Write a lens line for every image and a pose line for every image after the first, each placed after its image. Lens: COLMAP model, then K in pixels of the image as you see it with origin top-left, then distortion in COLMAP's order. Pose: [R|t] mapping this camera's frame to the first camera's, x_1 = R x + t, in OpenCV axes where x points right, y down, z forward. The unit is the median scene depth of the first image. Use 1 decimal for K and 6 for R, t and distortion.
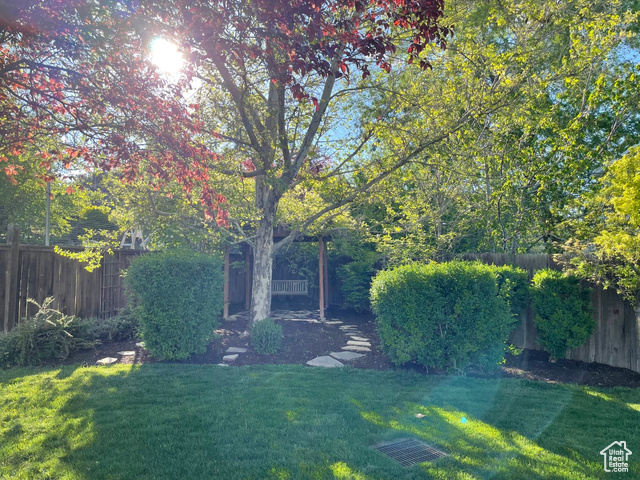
lens RADIAL K [[479.5, 0, 318.8], [0, 479.5, 240.5], [0, 0, 1]] dist [0.000634, -0.003845]
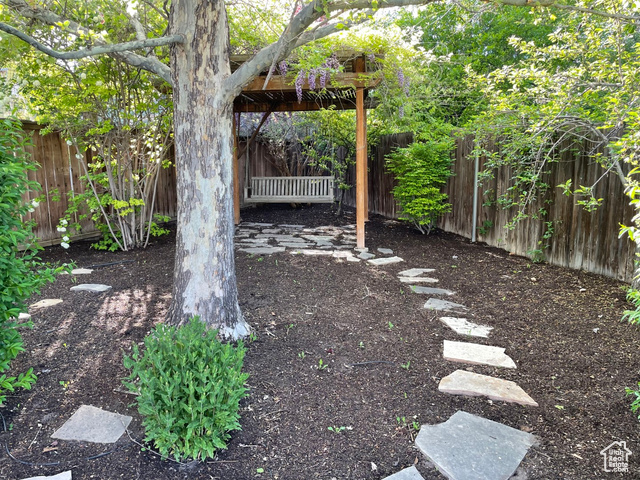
lens RADIAL K [[479.5, 0, 317.7], [0, 479.5, 240.3], [0, 0, 1]] dist [0.000634, -0.003845]
pose [[0.998496, 0.000740, -0.054821, -0.011846], [0.011301, 0.975660, 0.218999, 0.033964], [0.053648, -0.219289, 0.974184, 0.463751]]
